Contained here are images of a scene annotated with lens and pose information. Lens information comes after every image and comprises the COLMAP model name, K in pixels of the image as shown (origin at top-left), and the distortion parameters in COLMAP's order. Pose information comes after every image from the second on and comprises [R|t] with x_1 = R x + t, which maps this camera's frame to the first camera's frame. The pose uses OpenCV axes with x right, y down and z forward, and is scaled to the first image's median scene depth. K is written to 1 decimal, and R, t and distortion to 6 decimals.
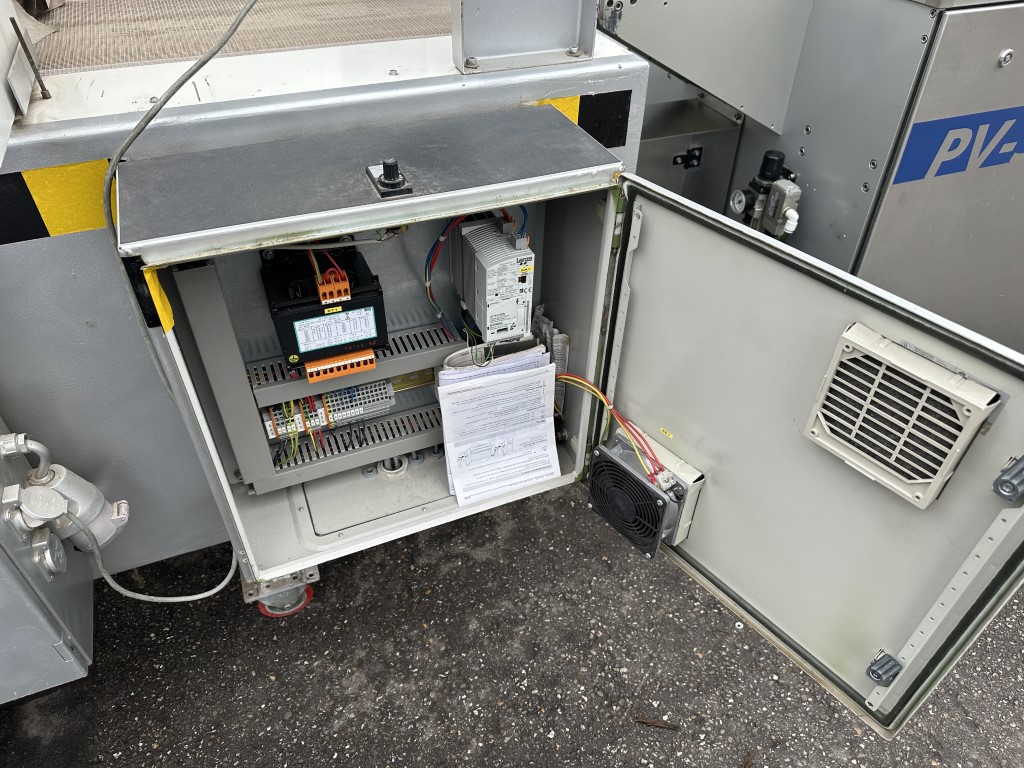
lens RADIAL K [[711.1, 0, 512.0], [0, 711.1, 384.0], [0, 0, 1]] dist [0.004355, -0.000760]
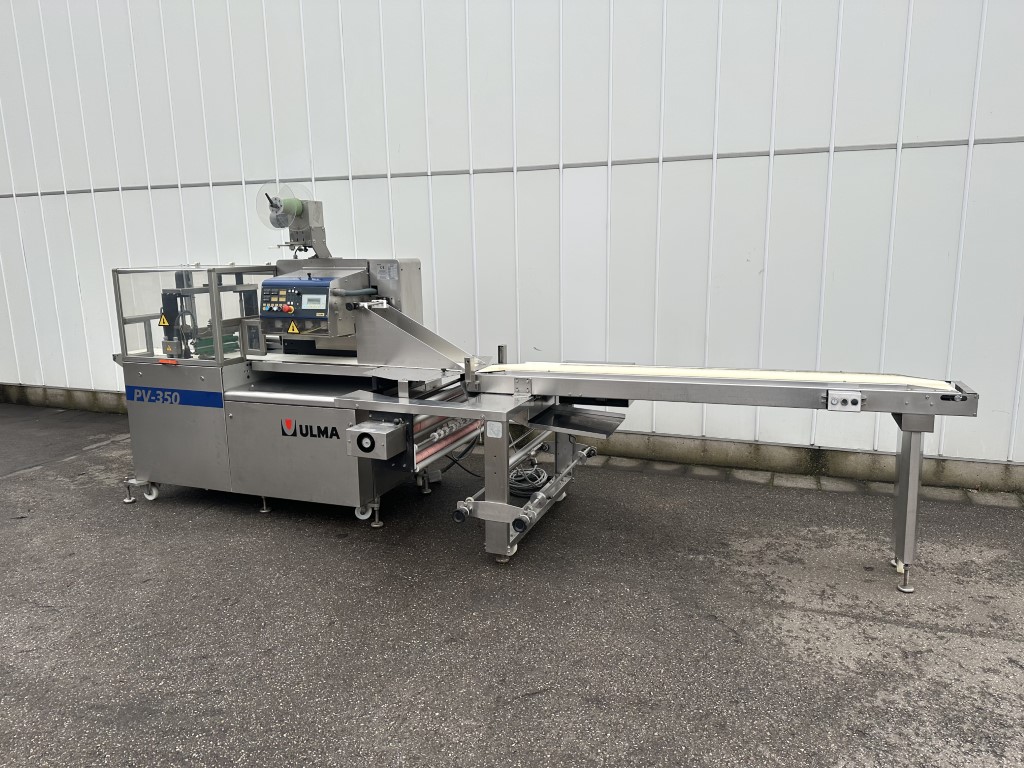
lens RADIAL K [[704.0, 0, 529.5], [0, 704.0, 388.9], [0, 0, 1]] dist [0.090398, -0.117936]
pose [[0.747678, 0.113963, -0.654209, 4.557618], [-0.418472, 0.845795, -0.330924, 0.052383], [0.515614, 0.521193, 0.680073, -0.584163]]
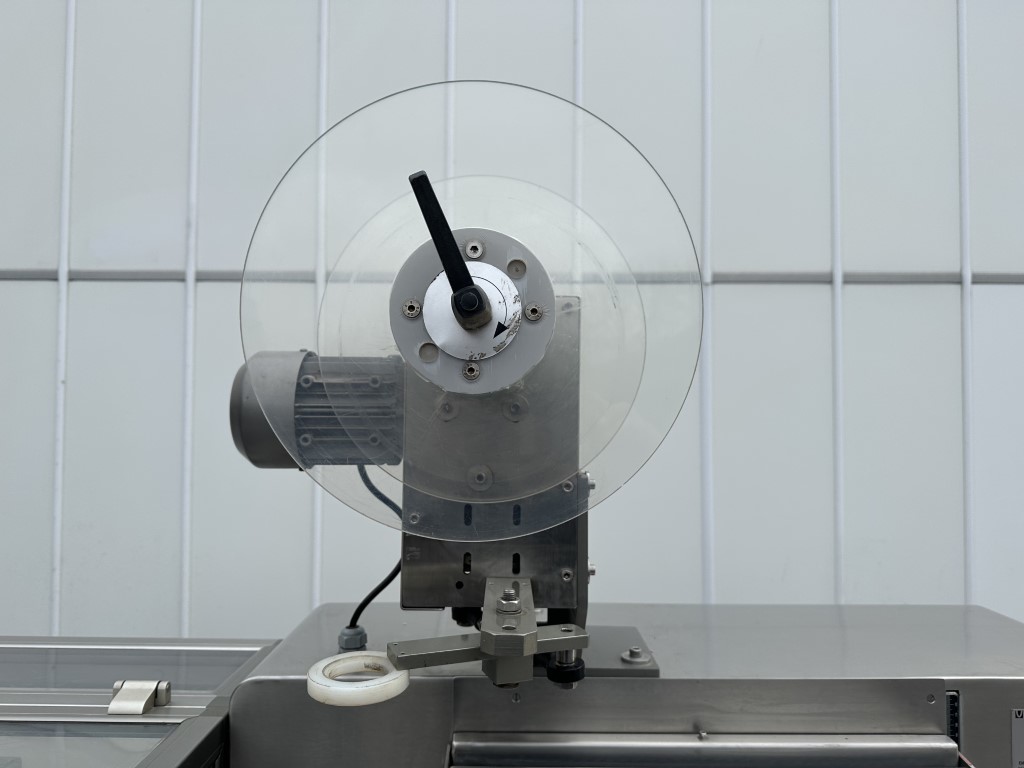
lens RADIAL K [[710.8, 0, 517.6], [0, 710.8, 379.4], [0, 0, 1]] dist [0.095261, -0.131877]
pose [[0.933721, -0.015707, -0.357657, 1.355475], [-0.233272, 0.731142, -0.641104, -1.102692], [0.271568, 0.682044, 0.679019, 0.476105]]
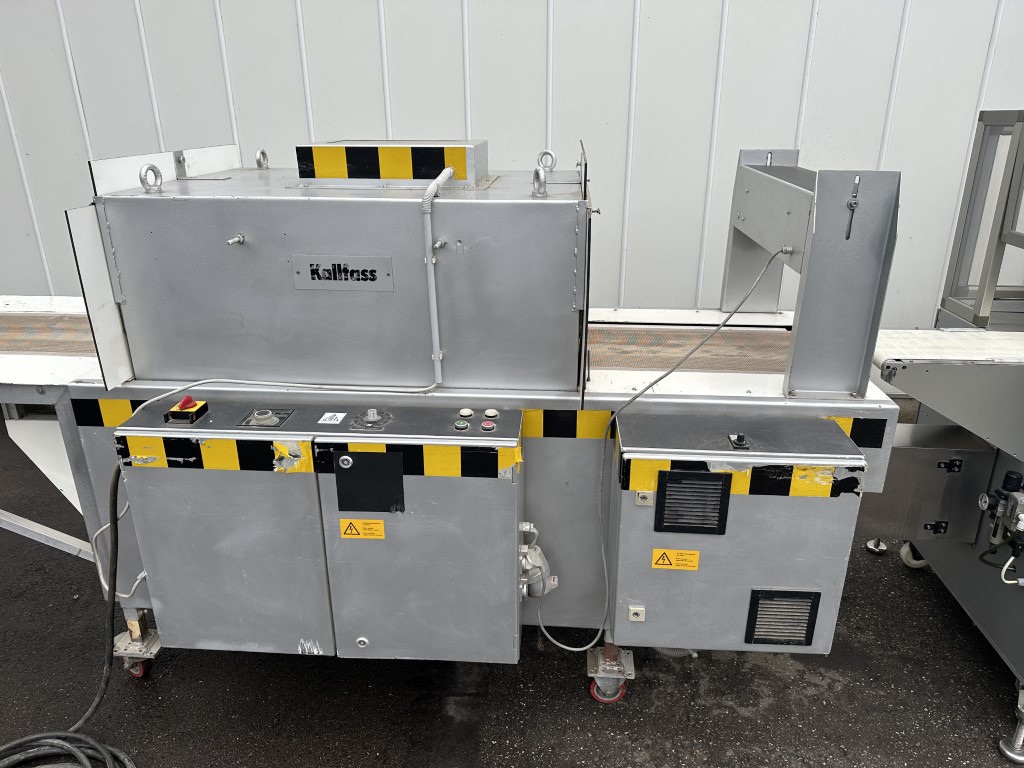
lens RADIAL K [[710.8, 0, 517.6], [0, 710.8, 379.4], [0, 0, 1]] dist [0.095261, -0.131877]
pose [[0.897306, 0.146401, -0.416424, 0.058558], [-0.280461, 0.917586, -0.281741, 0.195725], [0.340858, 0.369598, 0.864415, -0.681488]]
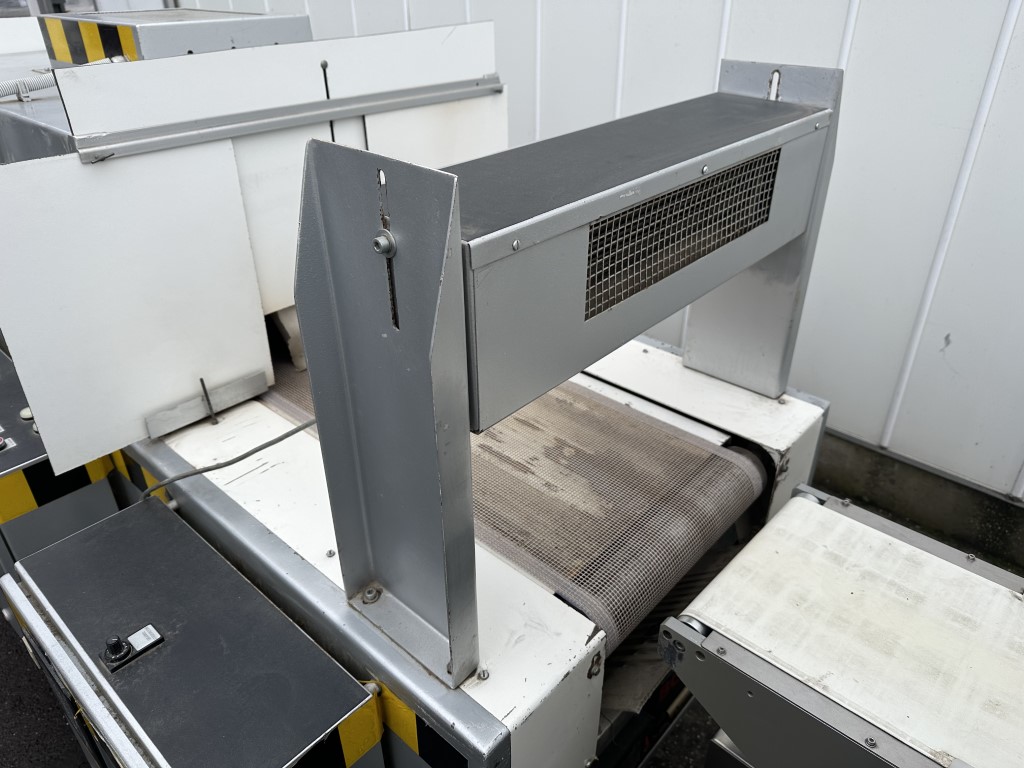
lens RADIAL K [[721.6, 0, 511.0], [0, 721.6, 367.9], [0, 0, 1]] dist [-0.000383, -0.000791]
pose [[0.429689, 0.437741, -0.789779, 0.454353], [-0.581007, 0.803566, 0.129279, -0.646984], [0.691230, 0.403317, 0.599614, 0.290882]]
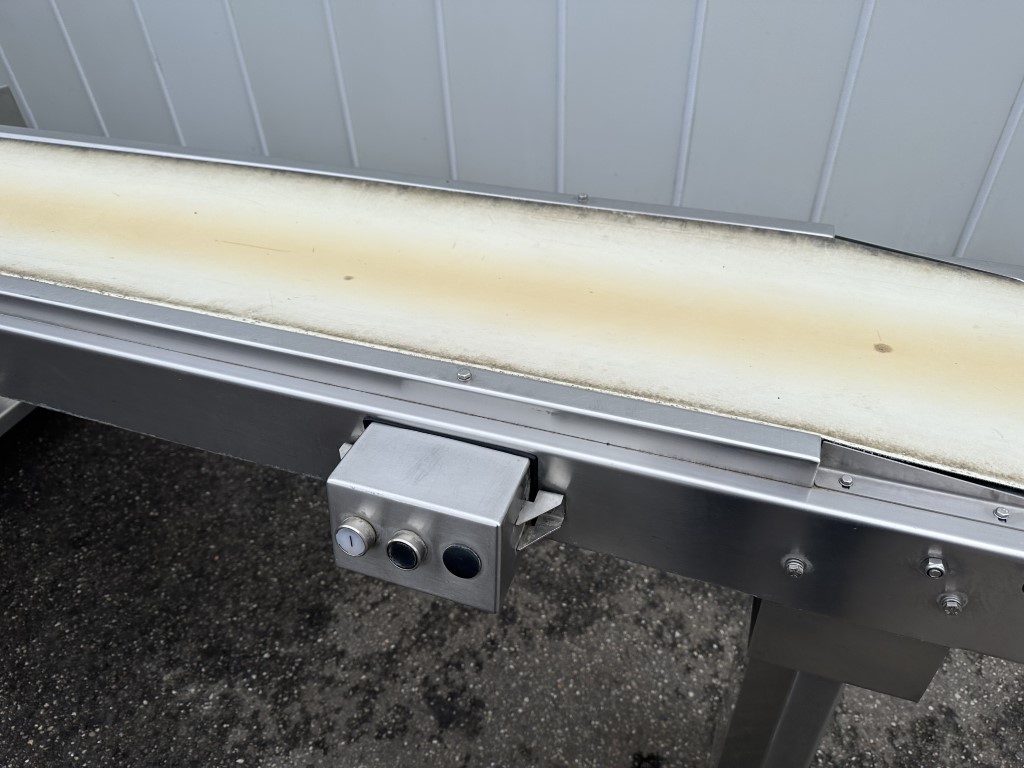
lens RADIAL K [[739.0, 0, 512.0], [0, 739.0, 384.0], [0, 0, 1]] dist [0.033149, -0.049973]
pose [[0.745206, 0.402608, -0.531578, 3.960008], [-0.398275, 0.908087, 0.129438, -1.450174], [0.534833, 0.115256, 0.837060, 1.486269]]
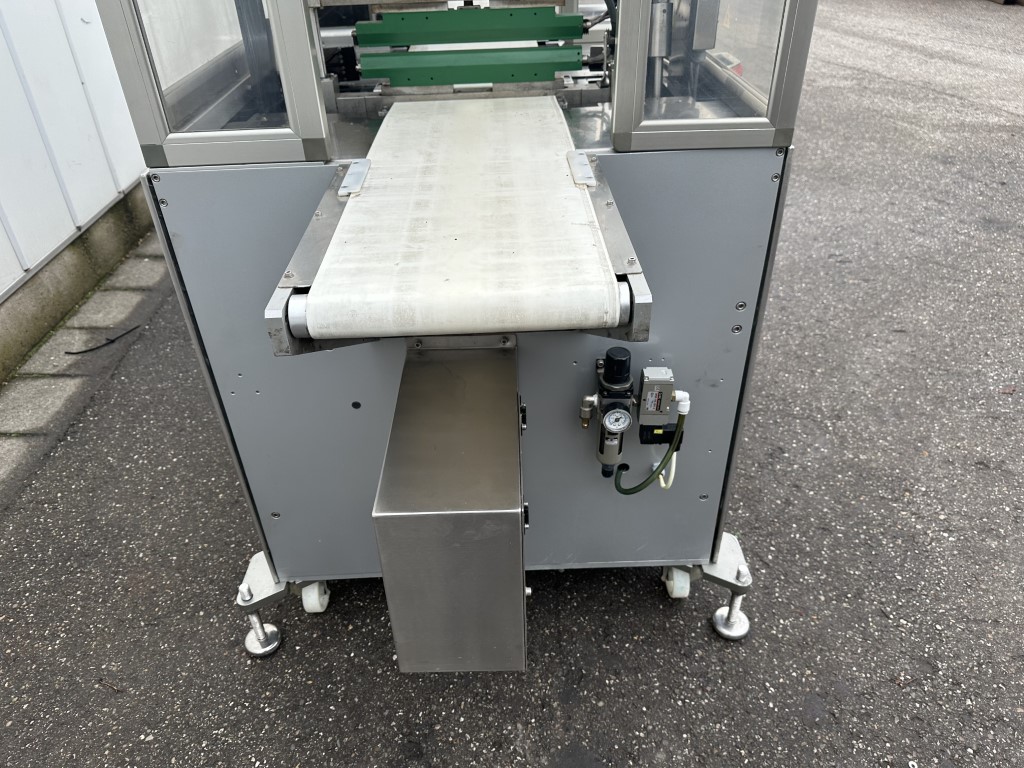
lens RADIAL K [[721.6, 0, 511.0], [0, 721.6, 367.9], [0, 0, 1]] dist [-0.000383, -0.000791]
pose [[0.346204, -0.534025, 0.771337, -0.330586], [0.632526, 0.740073, 0.228479, -0.606345], [-0.692859, 0.408790, 0.594001, 0.638623]]
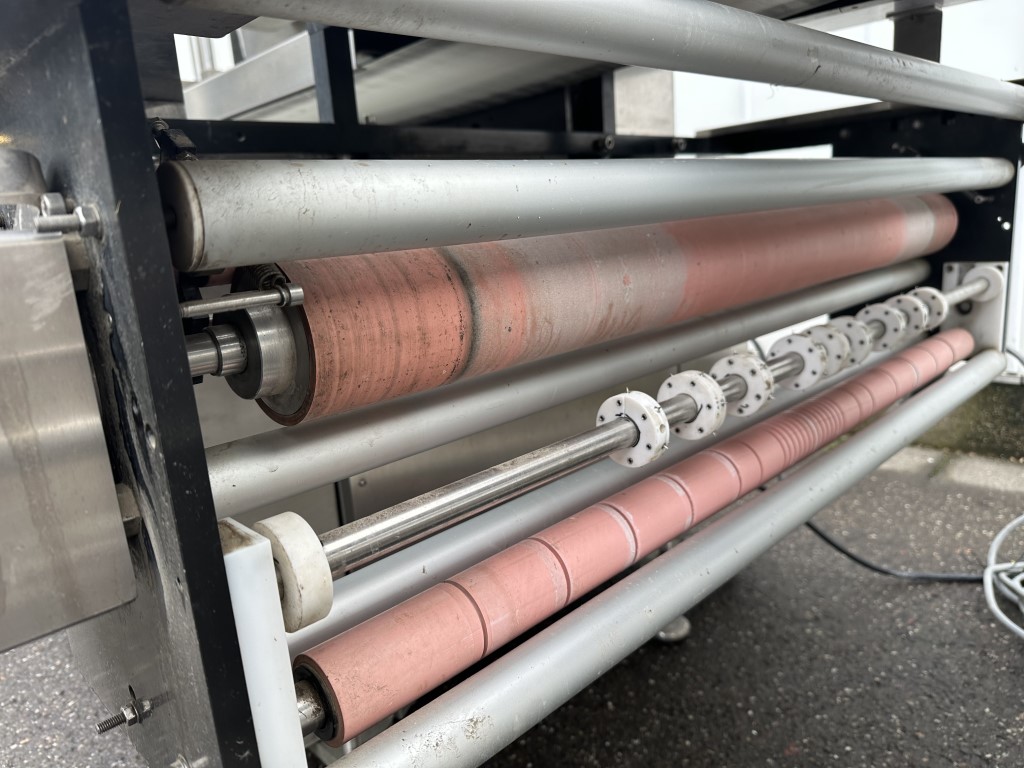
lens RADIAL K [[710.8, 0, 517.6], [0, 710.8, 379.4], [0, 0, 1]] dist [0.095261, -0.131877]
pose [[0.364352, 0.176298, -0.914421, 2.451783], [-0.541745, 0.838797, -0.054141, -0.623441], [0.757469, 0.515110, 0.401126, 1.303664]]
